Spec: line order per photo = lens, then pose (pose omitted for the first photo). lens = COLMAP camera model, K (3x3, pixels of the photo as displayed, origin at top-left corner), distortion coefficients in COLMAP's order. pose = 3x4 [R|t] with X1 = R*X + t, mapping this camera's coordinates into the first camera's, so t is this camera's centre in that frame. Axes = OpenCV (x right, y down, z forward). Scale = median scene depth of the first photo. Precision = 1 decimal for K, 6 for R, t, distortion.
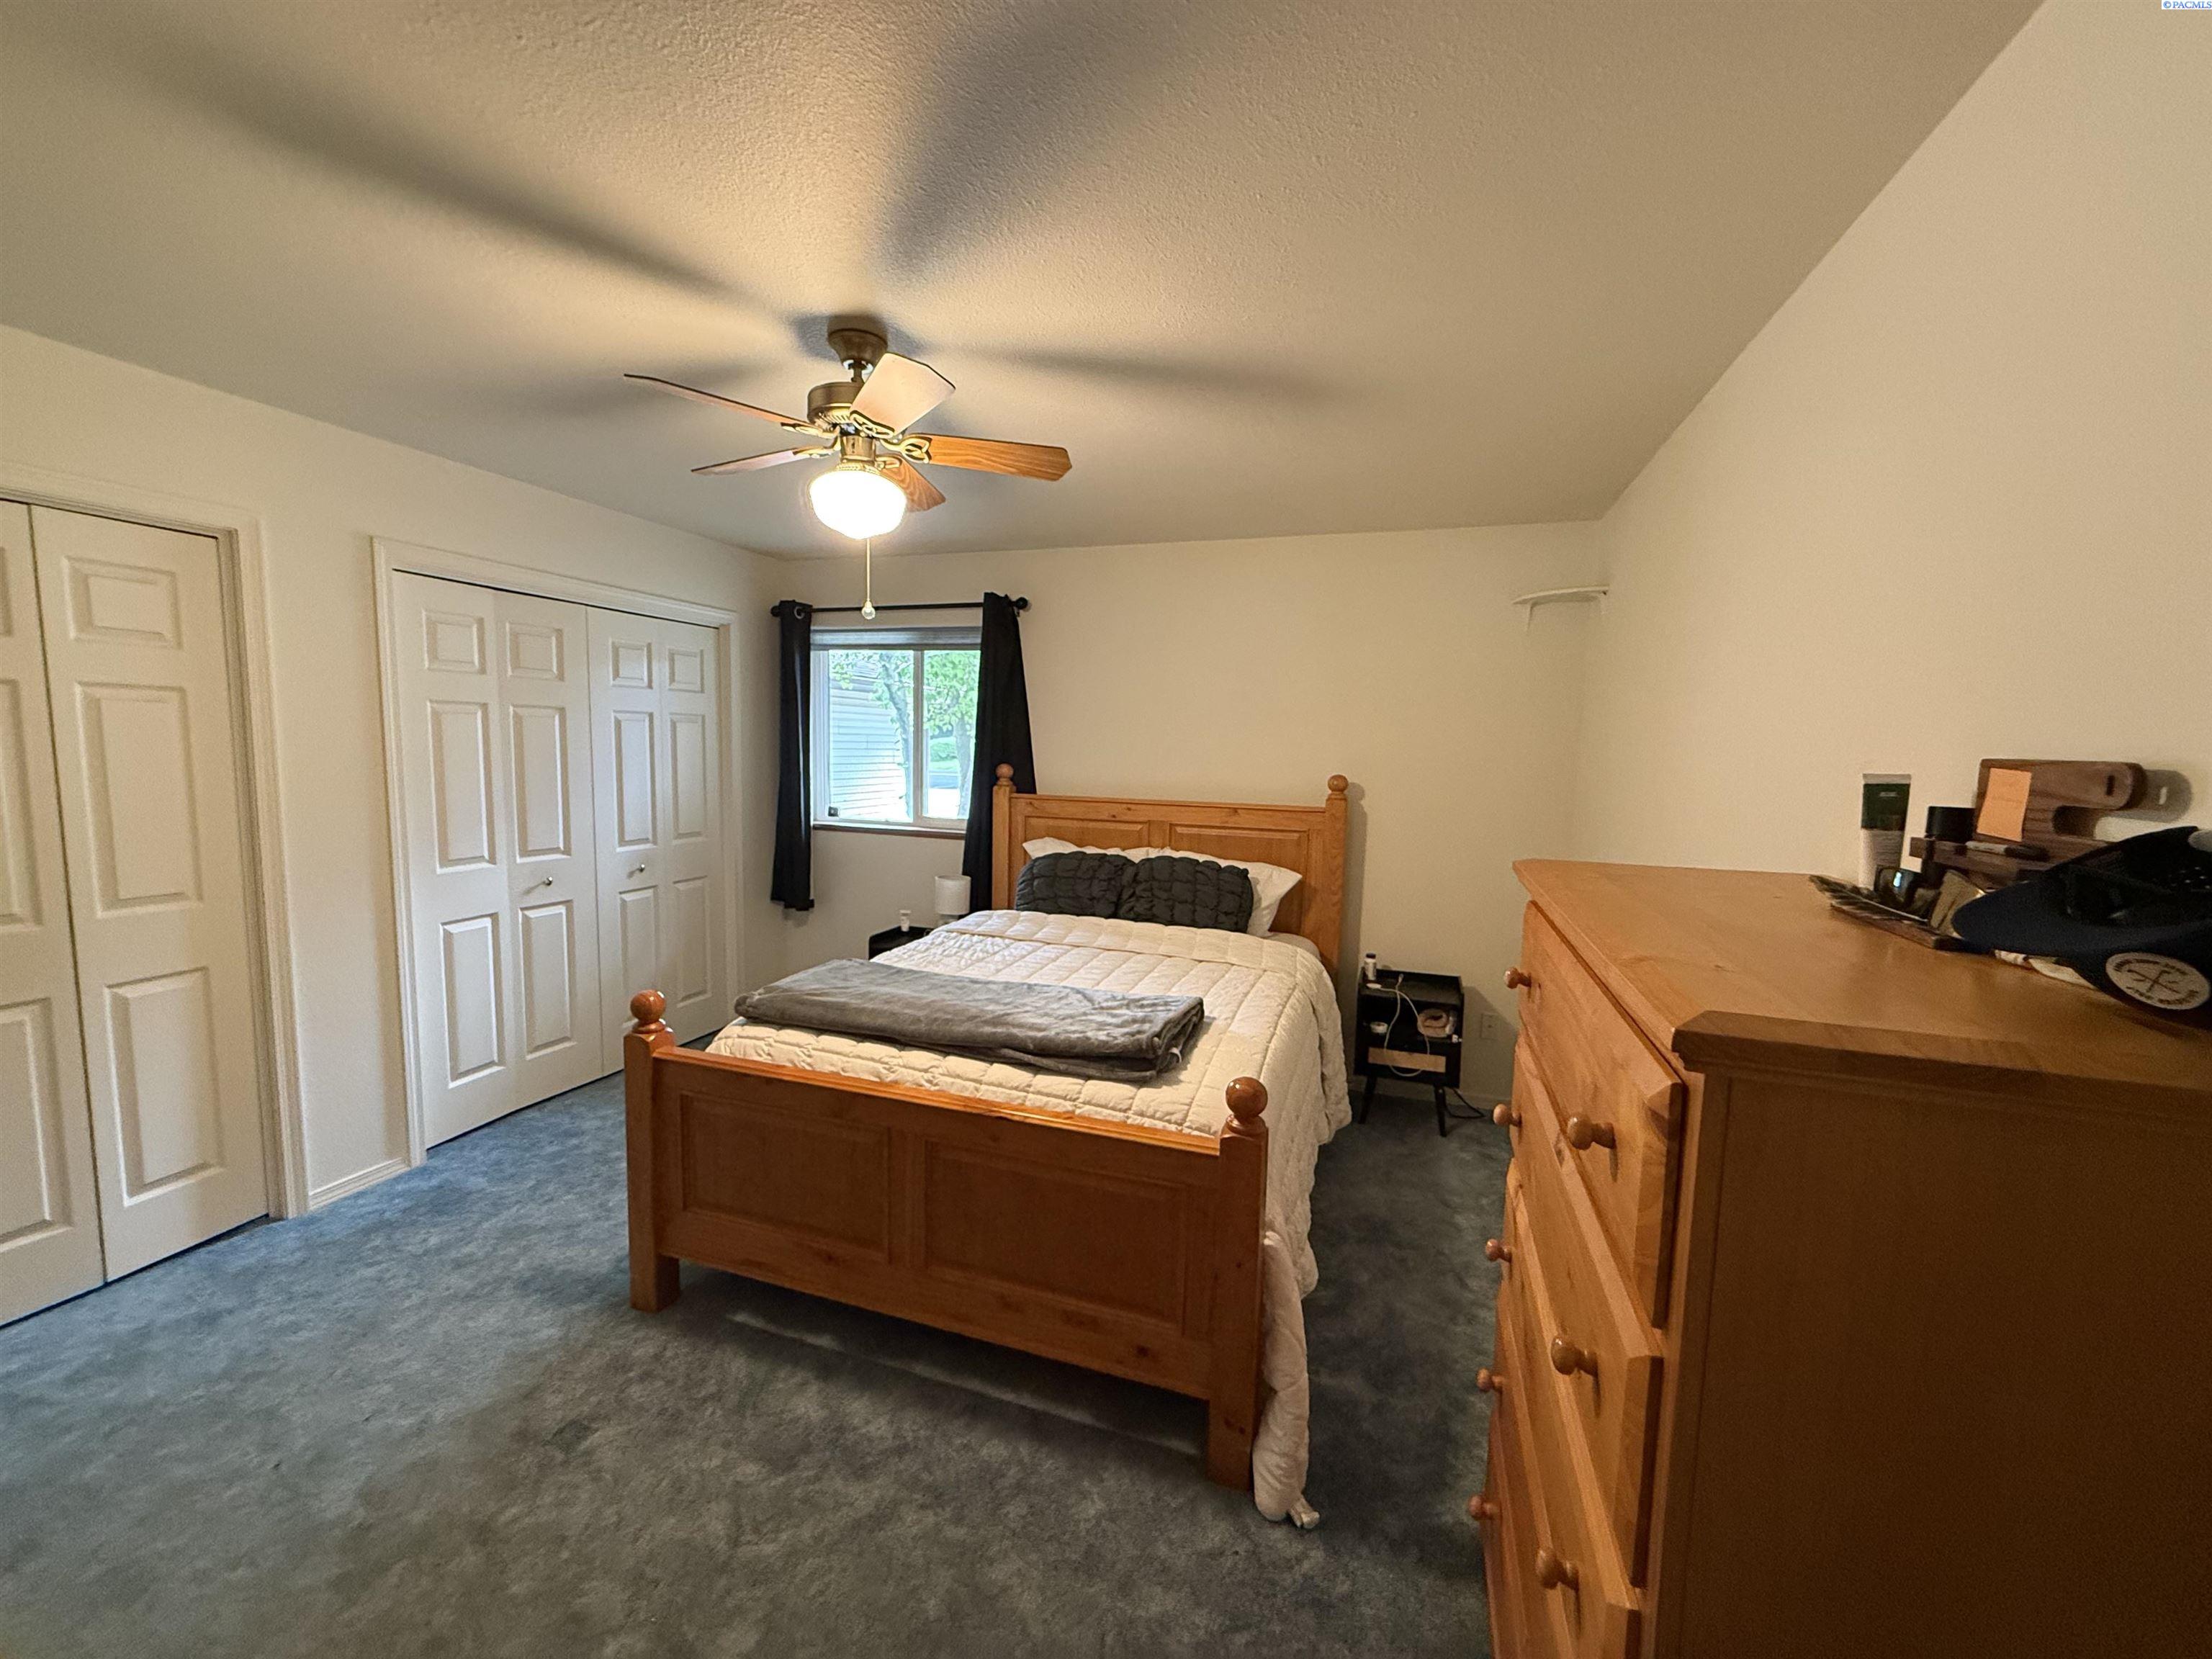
lens RADIAL K [[885.9, 0, 1103.0], [0, 885.9, 833.3], [0, 0, 1]] dist [-0.003297, -0.000102]
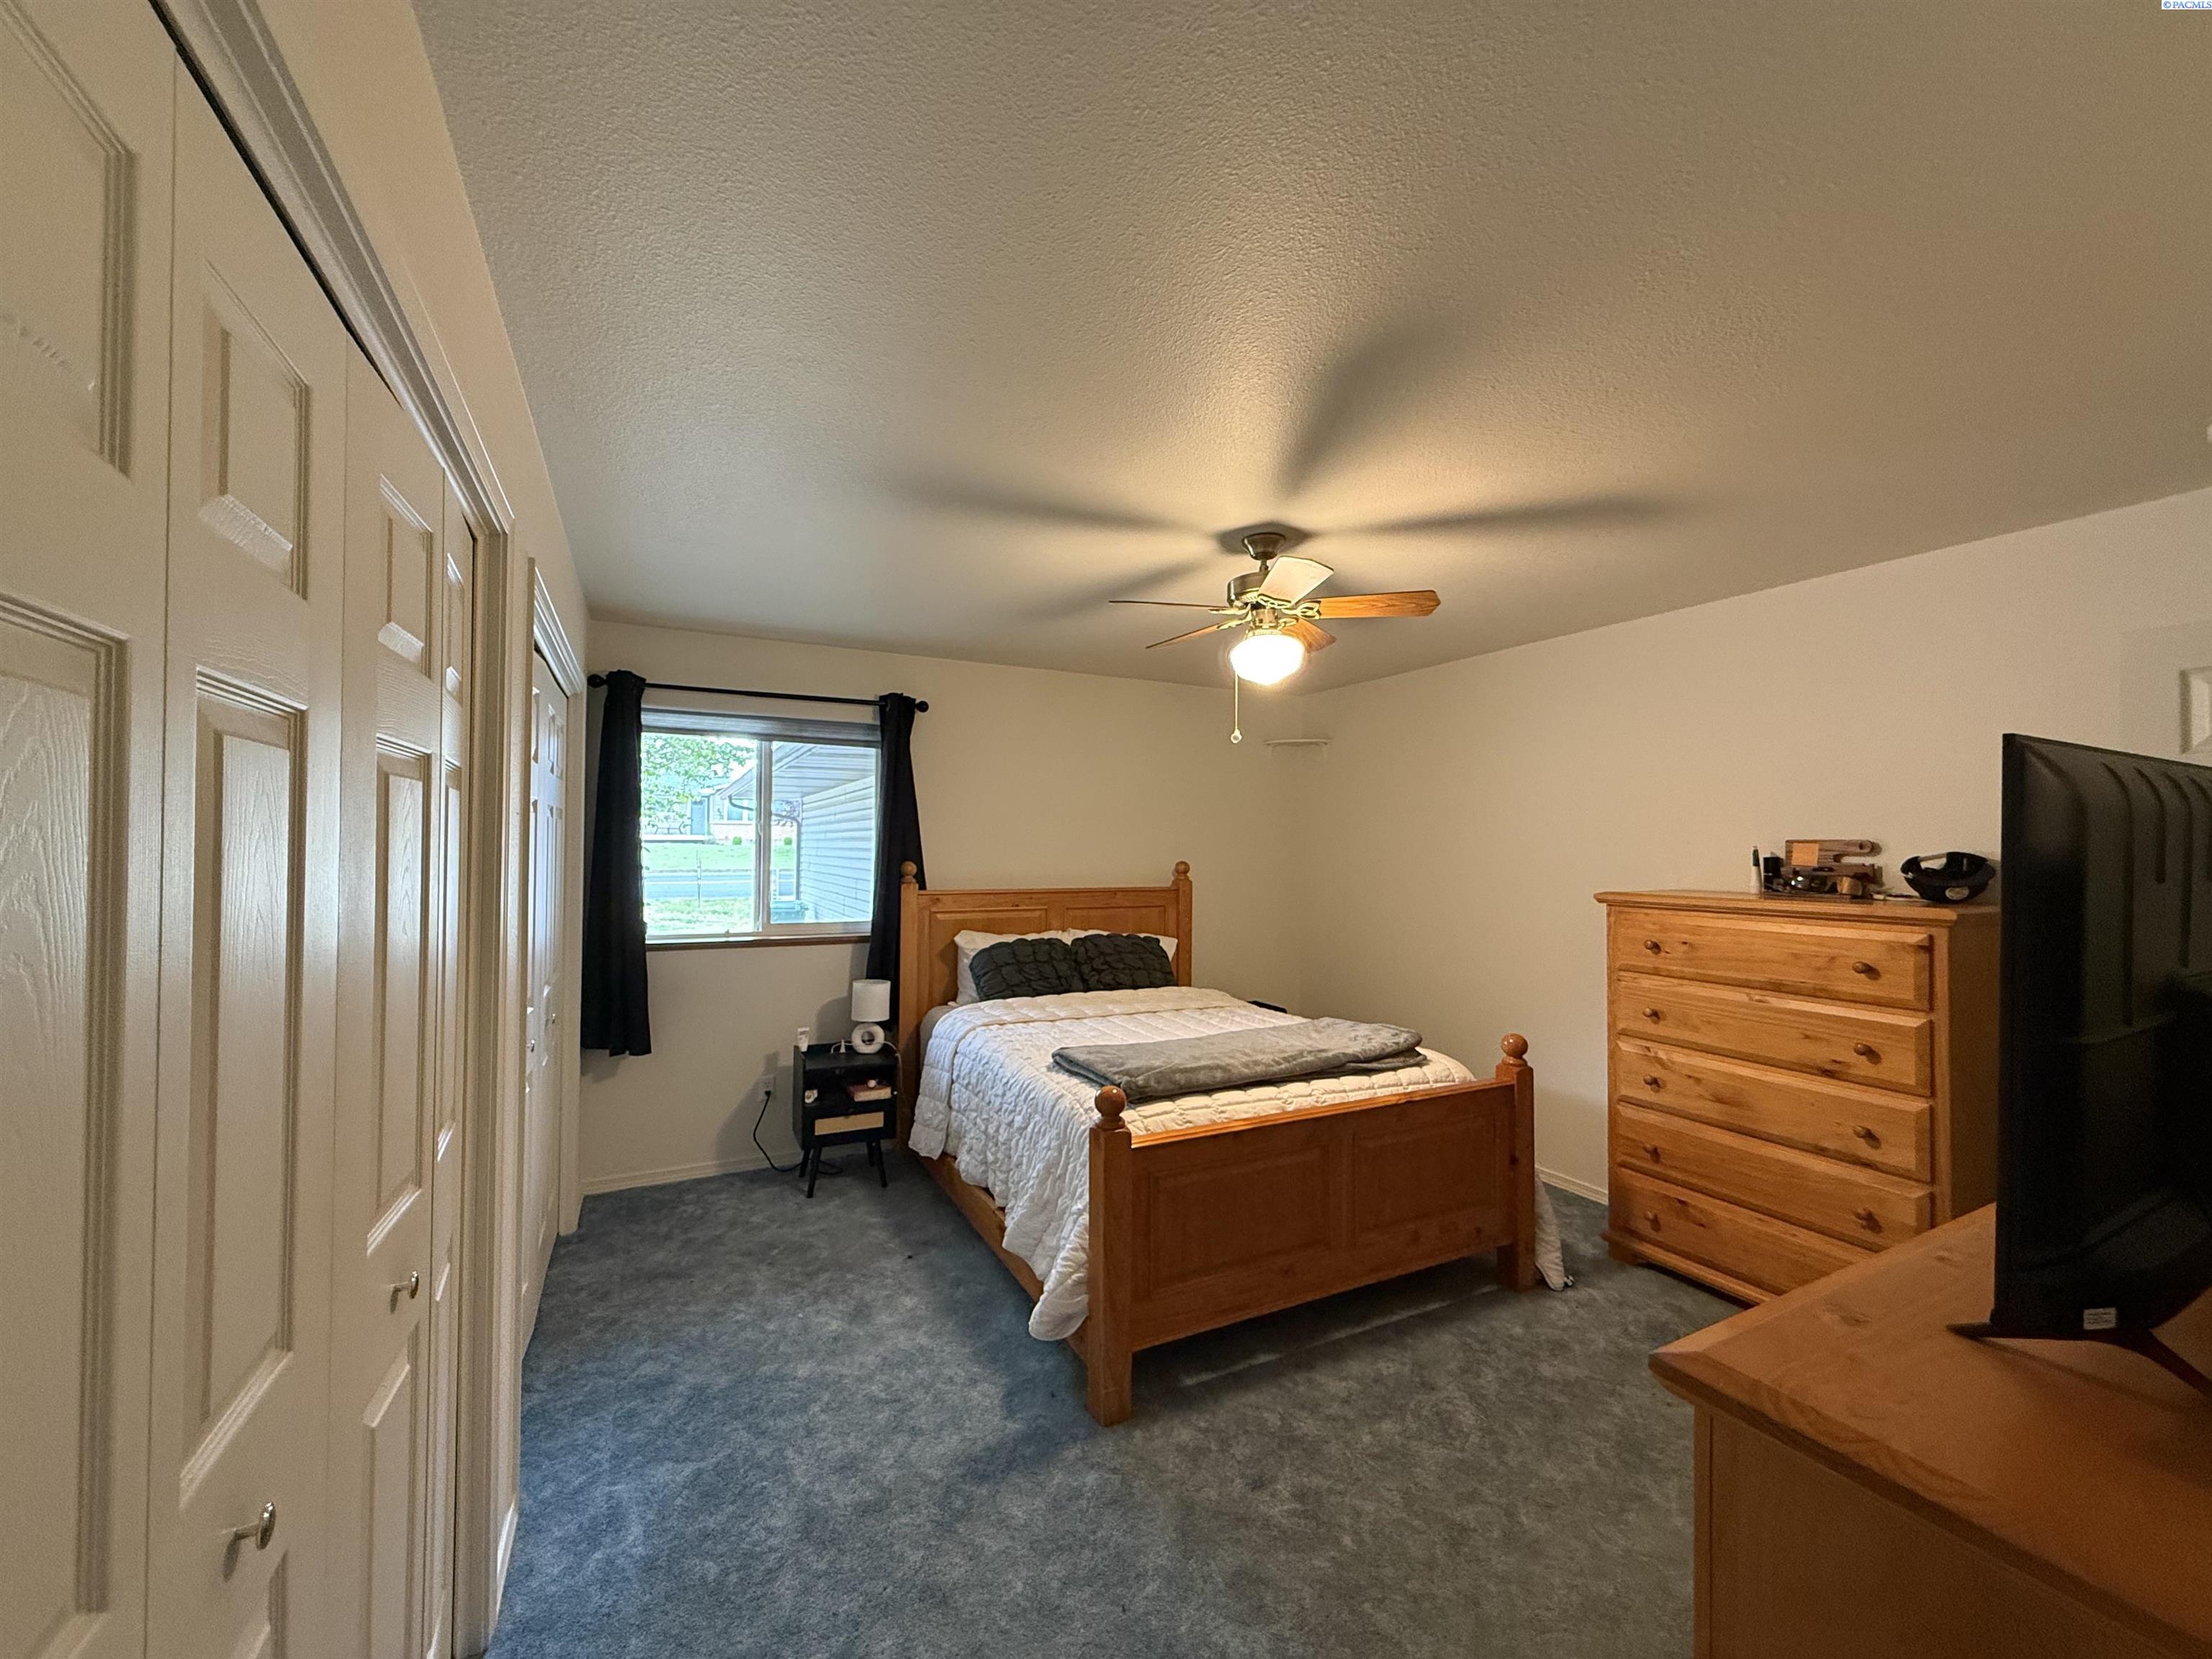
lens RADIAL K [[885.9, 0, 1104.1], [0, 885.9, 832.9], [0, 0, 1]] dist [-0.003297, -0.000102]
pose [[0.694750, -0.006210, 0.719224, -0.749334], [0.082137, 0.994106, -0.070759, -0.024017], [-0.714546, 0.108235, 0.691165, 0.162414]]
